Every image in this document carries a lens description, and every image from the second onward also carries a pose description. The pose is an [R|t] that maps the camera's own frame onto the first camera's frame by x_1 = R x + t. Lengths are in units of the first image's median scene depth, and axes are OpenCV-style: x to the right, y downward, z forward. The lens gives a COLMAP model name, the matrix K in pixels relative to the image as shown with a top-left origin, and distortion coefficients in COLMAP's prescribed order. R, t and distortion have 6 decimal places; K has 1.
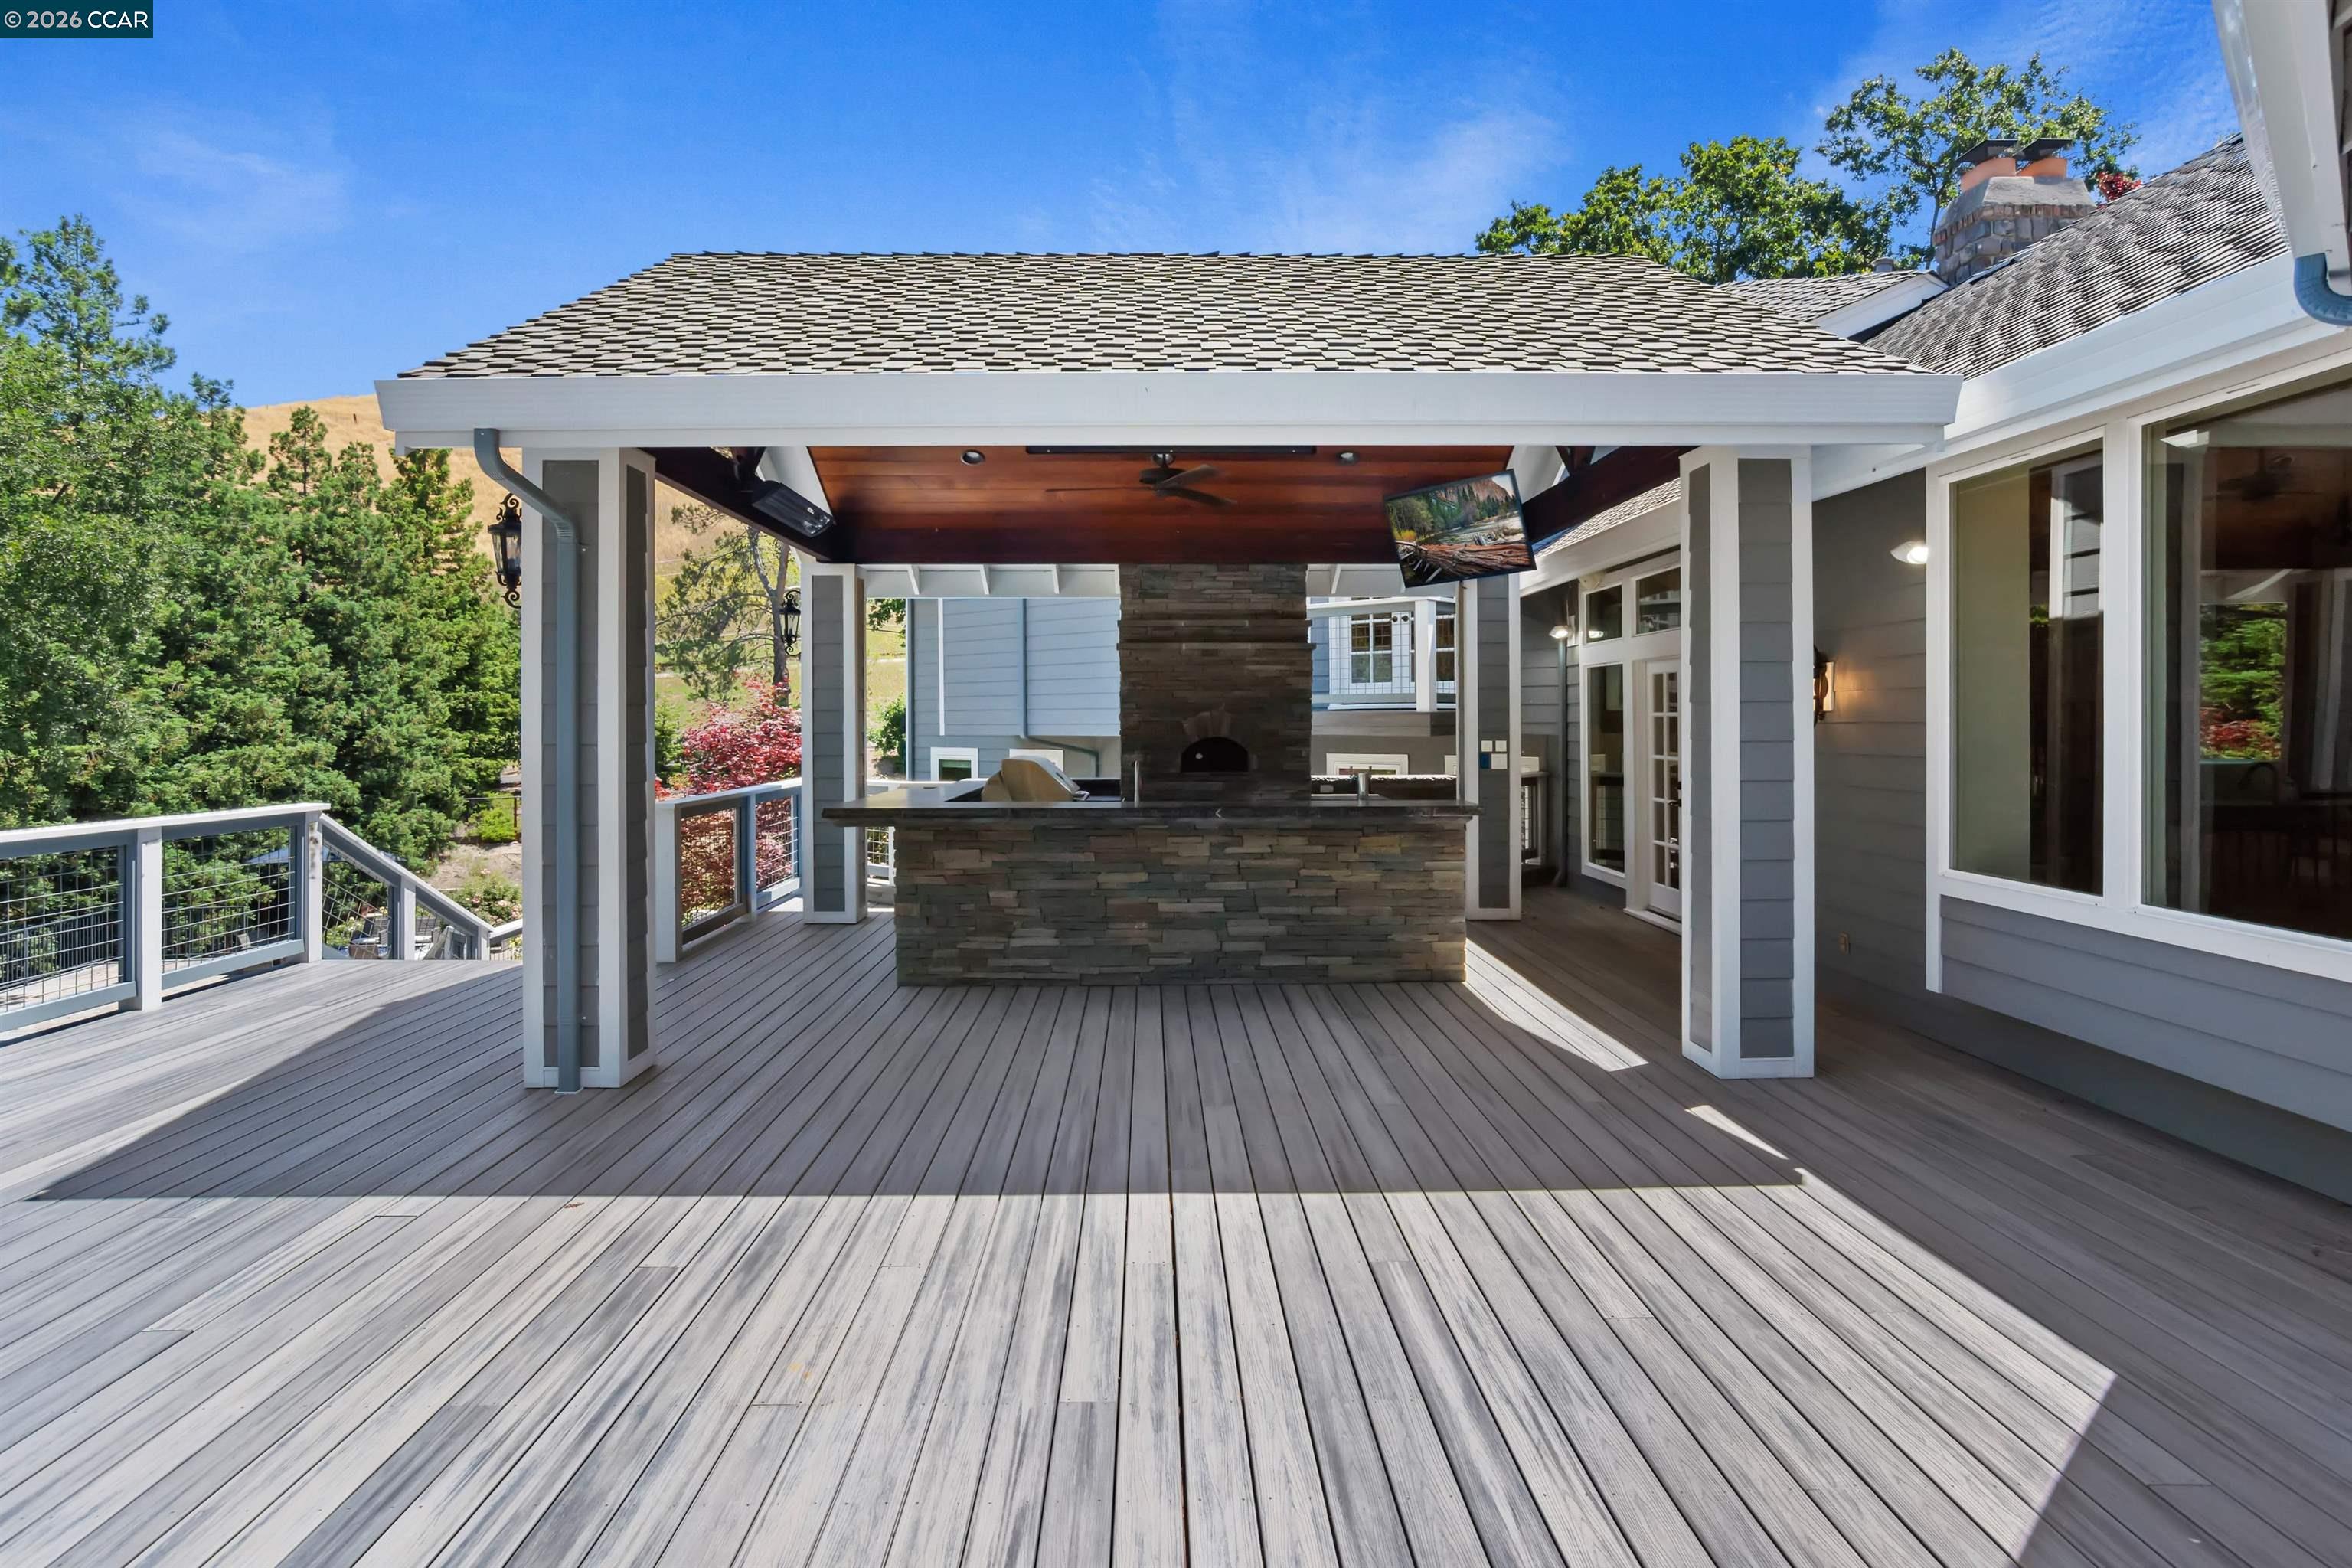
lens RADIAL K [[1332.7, 0, 1173.8], [0, 1332.7, 724.6], [0, 0, 1]] dist [-0.042568, 0.043020]
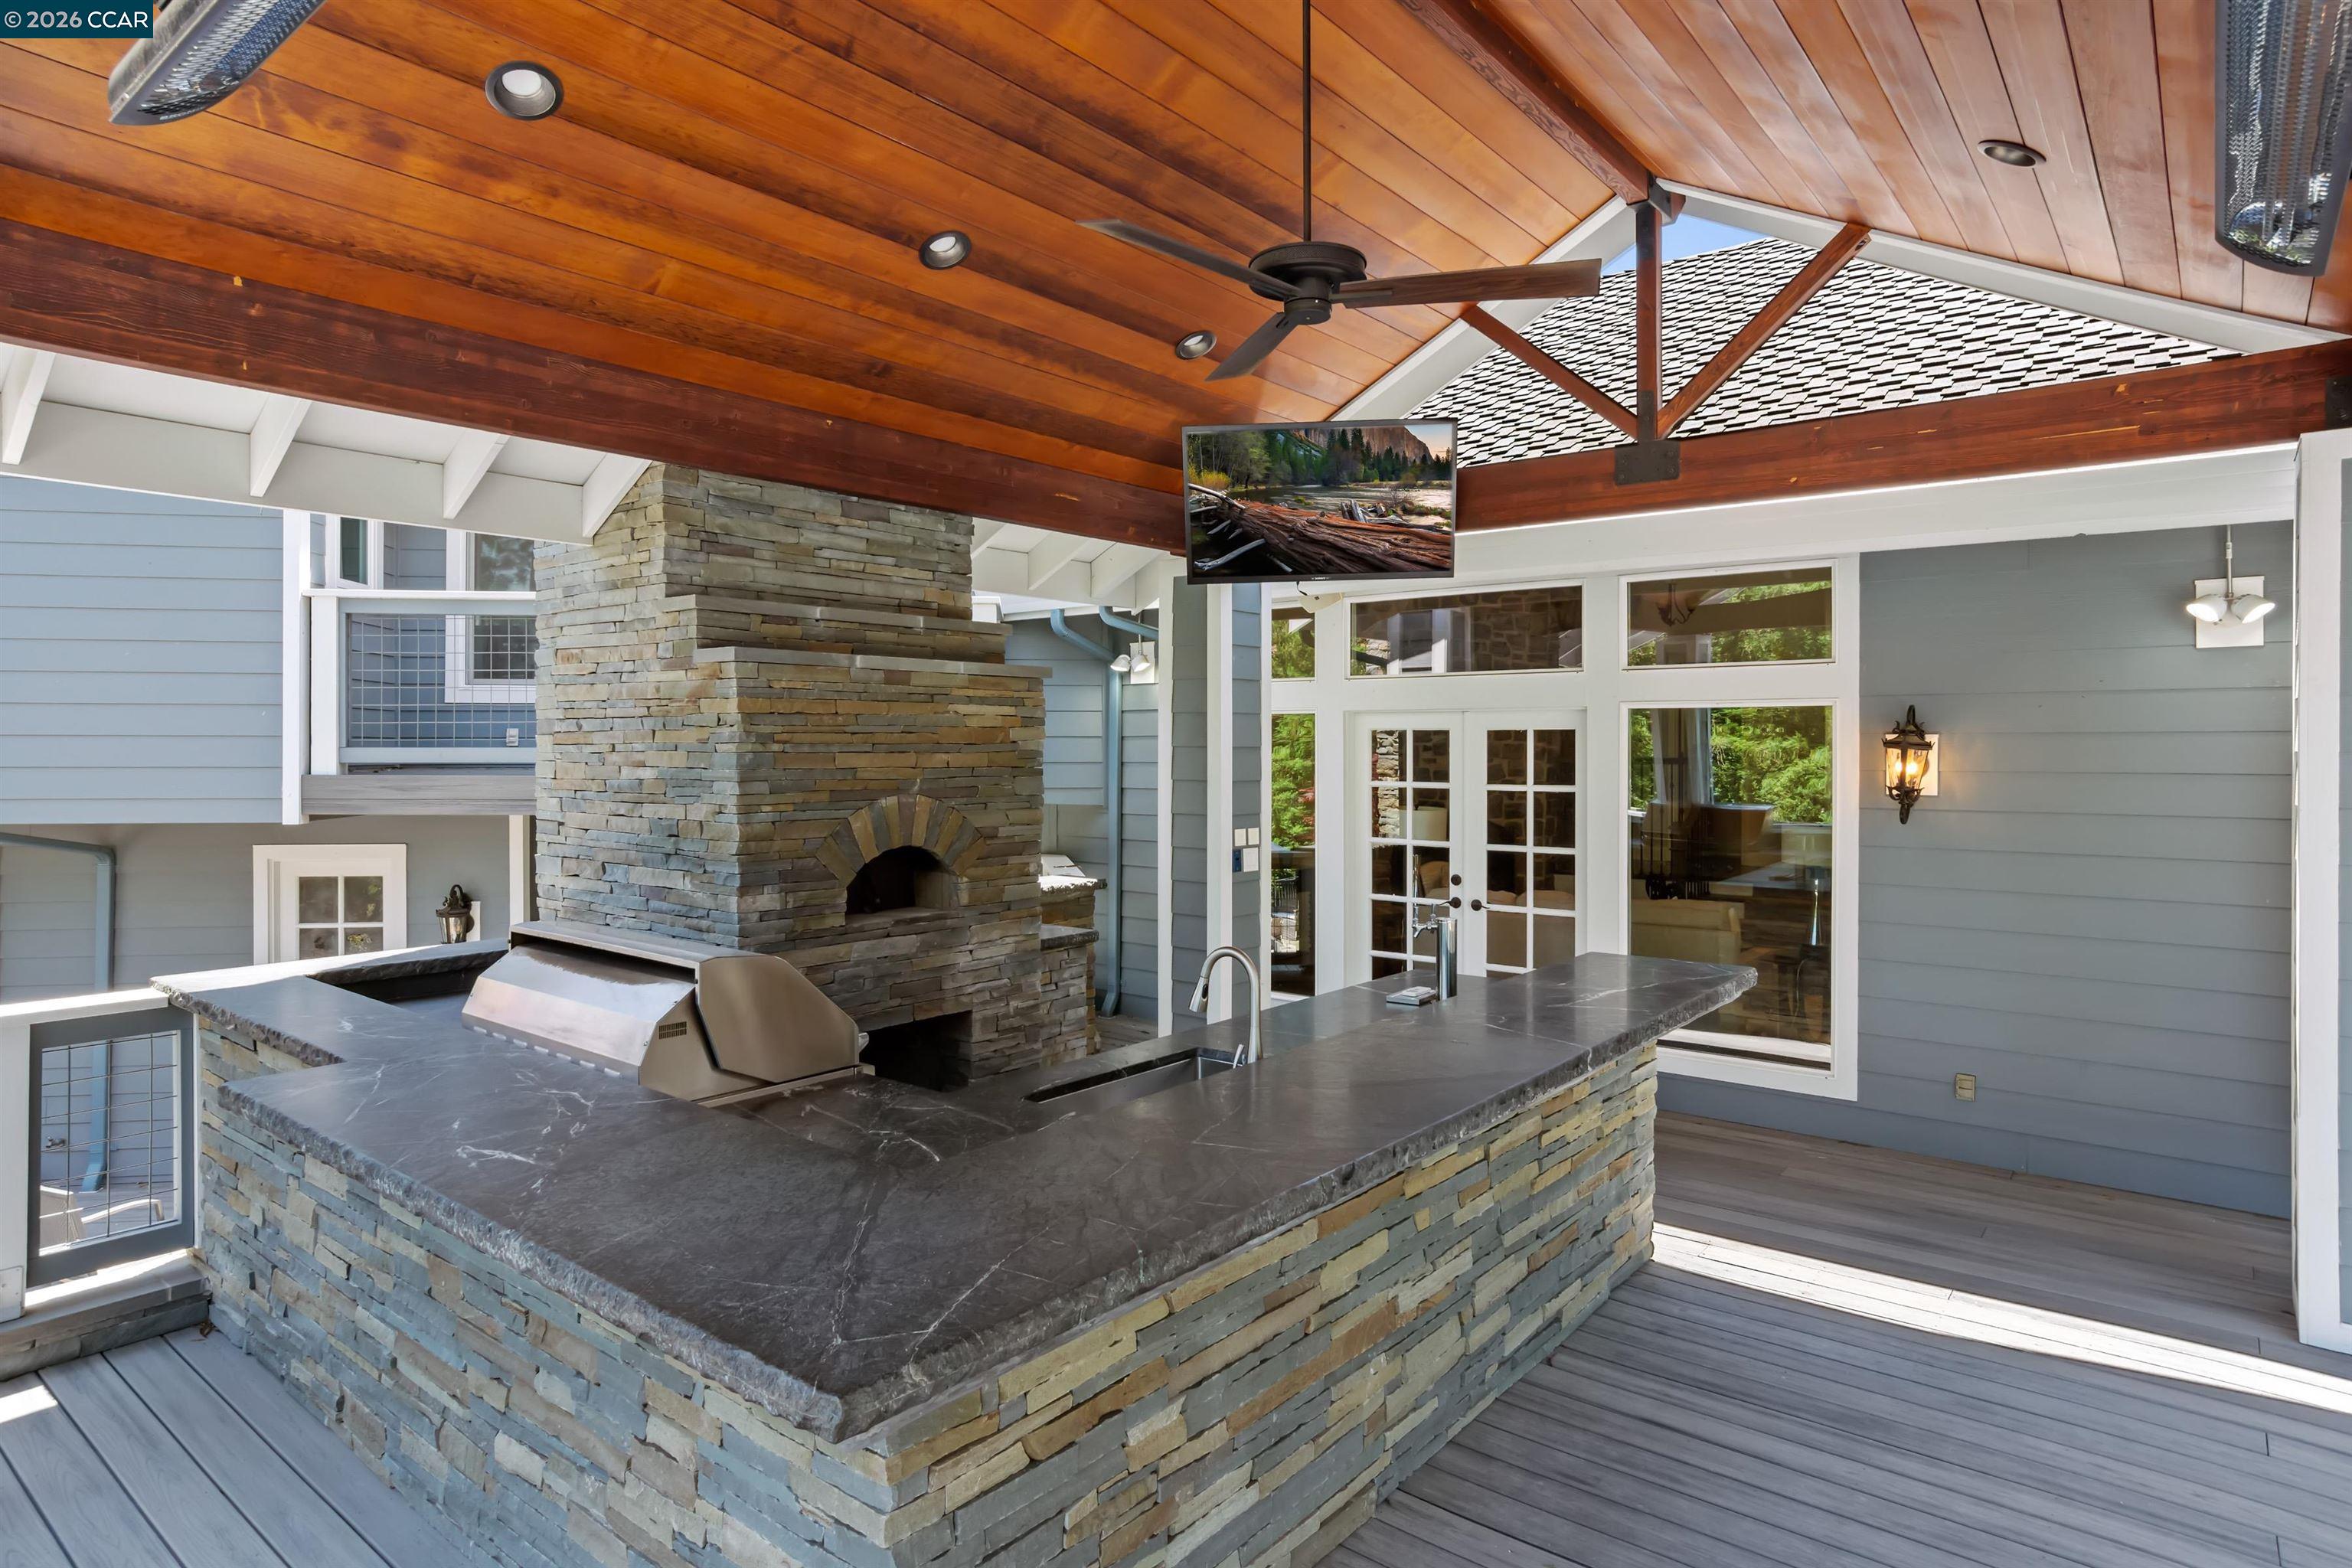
lens RADIAL K [[1303.6, 0, 1170.7], [0, 1303.6, 778.6], [0, 0, 1]] dist [-0.039184, 0.032015]
pose [[0.650948, -0.015588, 0.758962, -0.274556], [0.001315, 0.999811, 0.019408, -0.025434], [-0.759121, -0.011636, 0.650845, 0.608243]]
